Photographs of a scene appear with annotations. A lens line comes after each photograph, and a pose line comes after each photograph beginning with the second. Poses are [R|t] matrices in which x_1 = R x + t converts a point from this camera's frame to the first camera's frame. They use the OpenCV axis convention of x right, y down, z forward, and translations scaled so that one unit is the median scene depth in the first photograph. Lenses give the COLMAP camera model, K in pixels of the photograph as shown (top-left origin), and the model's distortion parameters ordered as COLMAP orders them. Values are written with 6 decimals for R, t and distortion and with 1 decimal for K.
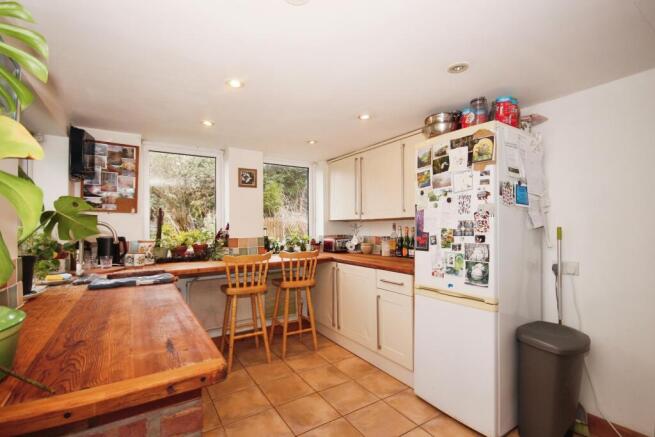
lens RADIAL K [[308.5, 0, 326.1], [0, 308.5, 219.5], [0, 0, 1]] dist [-0.001185, -0.000203]
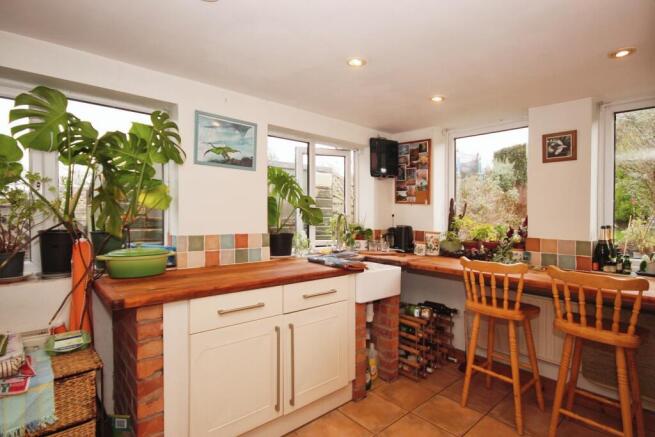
lens RADIAL K [[331.2, 0, 322.2], [0, 331.2, 215.0], [0, 0, 1]] dist [0.001125, 0.000088]
pose [[0.159819, 0.019893, -0.986946, 0.422190], [-0.001024, 0.999800, 0.019986, -0.006767], [0.987146, -0.002183, 0.159807, 0.475964]]
